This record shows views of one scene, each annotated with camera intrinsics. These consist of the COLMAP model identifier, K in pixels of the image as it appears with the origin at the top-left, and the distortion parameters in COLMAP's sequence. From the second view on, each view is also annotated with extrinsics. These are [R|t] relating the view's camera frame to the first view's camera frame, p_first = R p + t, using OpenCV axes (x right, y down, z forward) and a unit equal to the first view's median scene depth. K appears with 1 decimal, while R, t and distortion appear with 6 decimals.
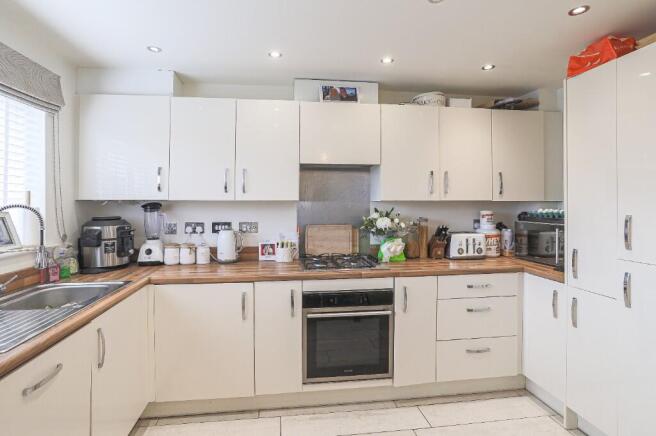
lens RADIAL K [[343.0, 0, 317.2], [0, 343.0, 205.5], [0, 0, 1]] dist [-0.039651, 0.021516]
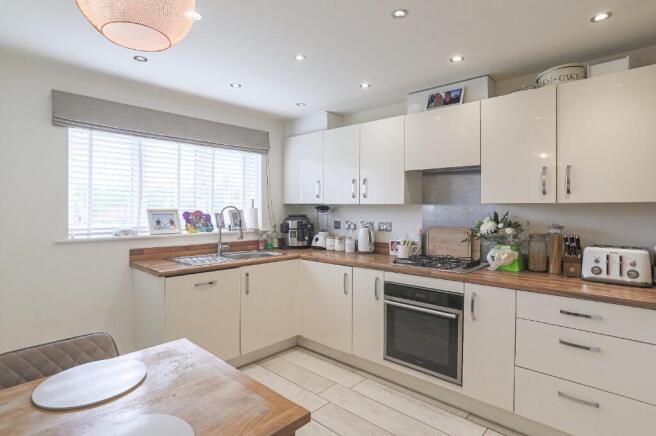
lens RADIAL K [[343.0, 0, 323.5], [0, 343.0, 215.7], [0, 0, 1]] dist [-0.039651, 0.021516]
pose [[0.644120, 0.020670, -0.764645, 0.638449], [-0.005899, 0.999739, 0.022055, 0.001375], [0.764902, -0.009695, 0.644074, 0.072189]]
